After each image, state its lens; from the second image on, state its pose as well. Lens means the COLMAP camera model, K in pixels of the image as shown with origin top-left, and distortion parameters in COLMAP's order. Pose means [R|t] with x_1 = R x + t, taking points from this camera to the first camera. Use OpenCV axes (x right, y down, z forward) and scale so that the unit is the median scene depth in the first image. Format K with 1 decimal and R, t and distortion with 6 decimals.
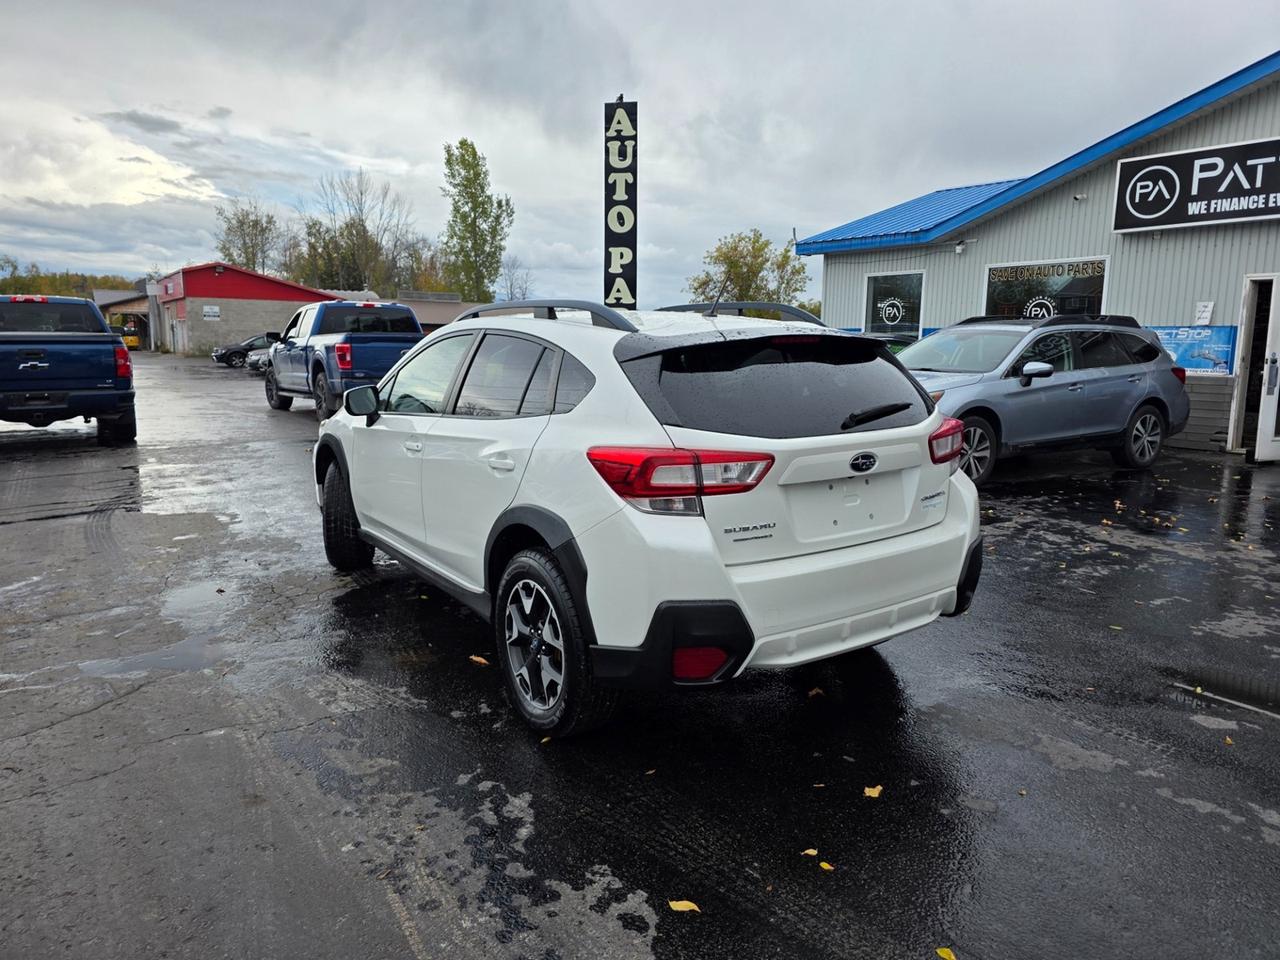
lens RADIAL K [[854.0, 0, 645.7], [0, 854.0, 476.4], [0, 0, 1]] dist [0.051699, -0.048982]
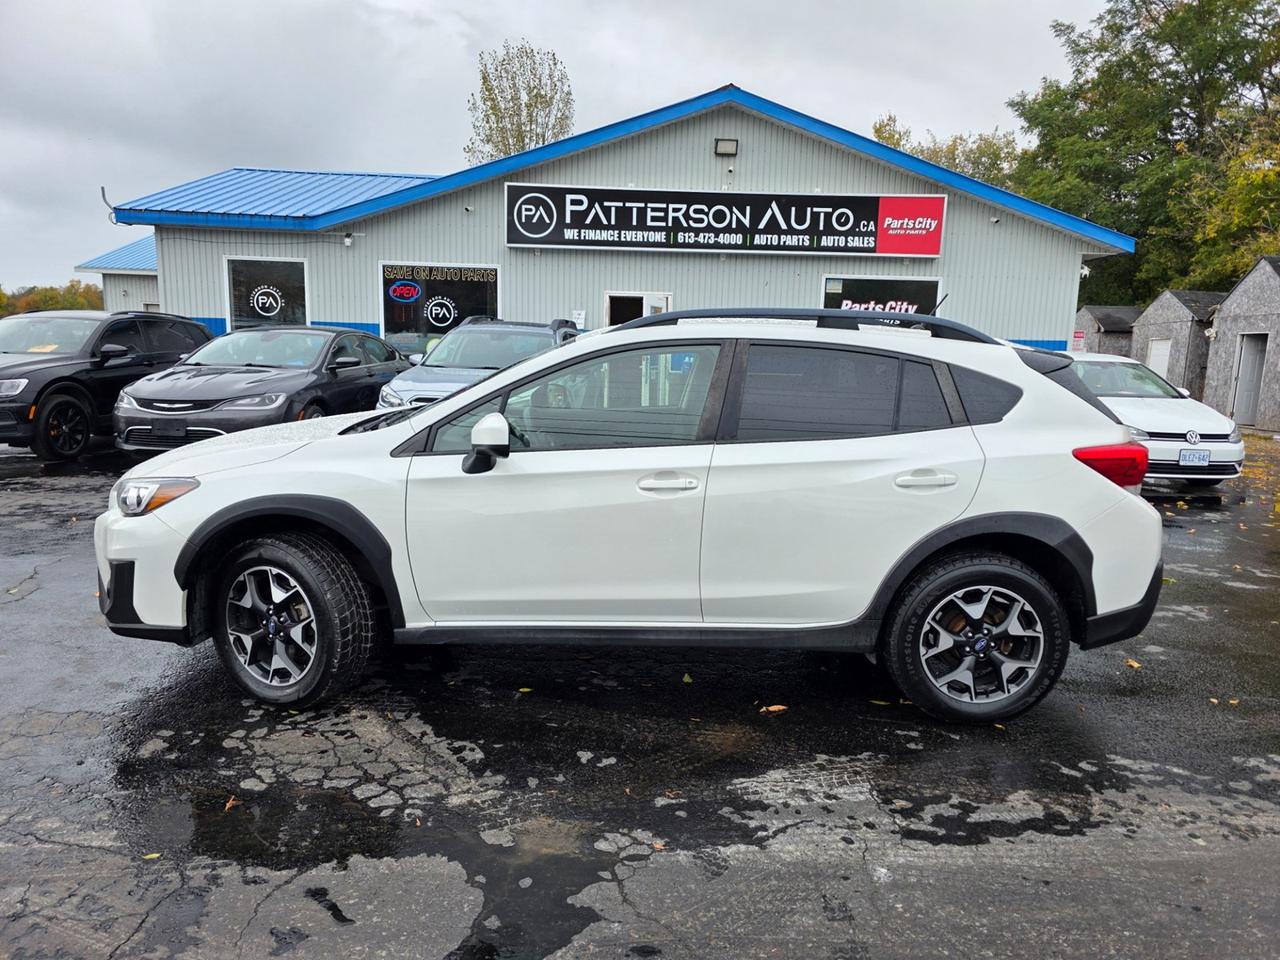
lens RADIAL K [[854.0, 0, 645.8], [0, 854.0, 492.9], [0, 0, 1]] dist [0.051699, -0.048982]
pose [[0.561785, -0.136038, 0.816021, -0.244925], [0.110364, 0.989894, 0.089044, -0.026293], [-0.819888, 0.040035, 0.571122, 0.148443]]
